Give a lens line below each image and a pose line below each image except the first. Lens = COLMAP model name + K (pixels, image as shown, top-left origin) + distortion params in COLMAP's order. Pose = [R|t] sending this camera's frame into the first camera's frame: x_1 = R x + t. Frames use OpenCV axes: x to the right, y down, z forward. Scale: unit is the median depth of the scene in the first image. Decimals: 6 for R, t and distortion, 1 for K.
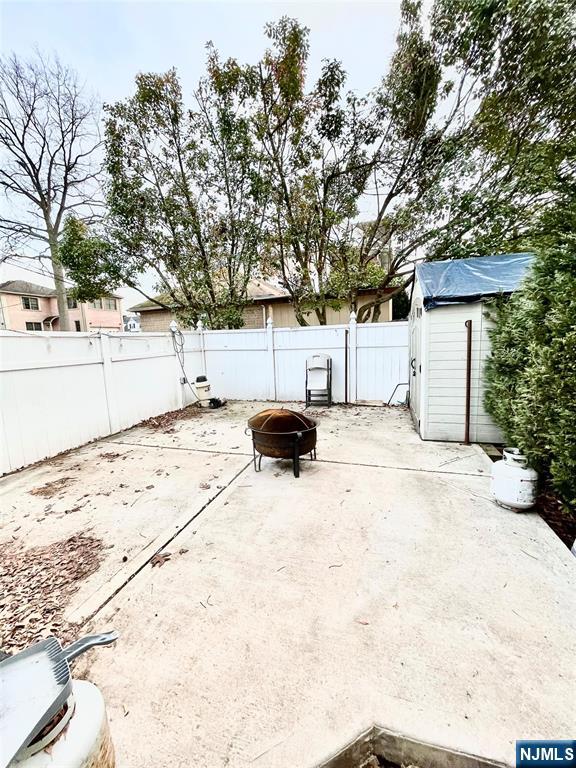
lens RADIAL K [[308.9, 0, 283.7], [0, 308.9, 382.3], [0, 0, 1]] dist [-0.000413, -0.000517]
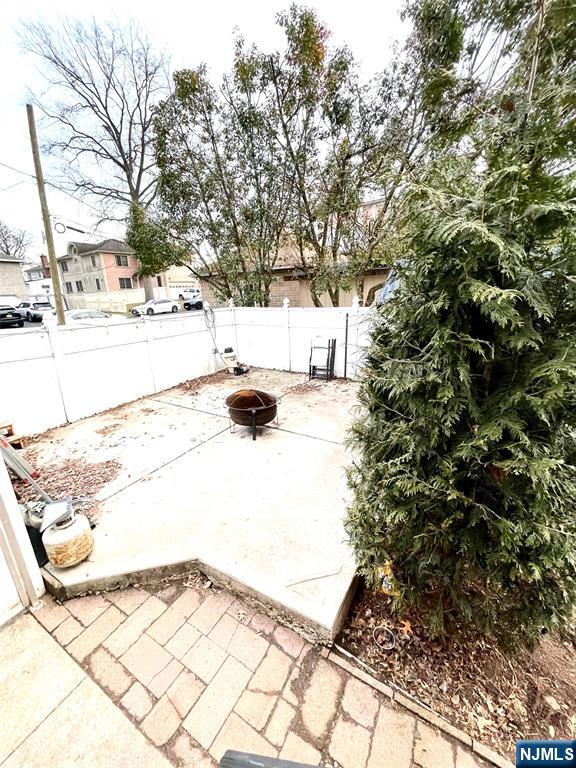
lens RADIAL K [[308.9, 0, 283.7], [0, 308.9, 382.3], [0, 0, 1]] dist [-0.000413, -0.000517]
pose [[0.973079, 0.068264, -0.220132, 0.228055], [-0.032891, 0.986485, 0.160517, -0.090640], [0.228114, -0.148956, 0.962173, -0.142642]]
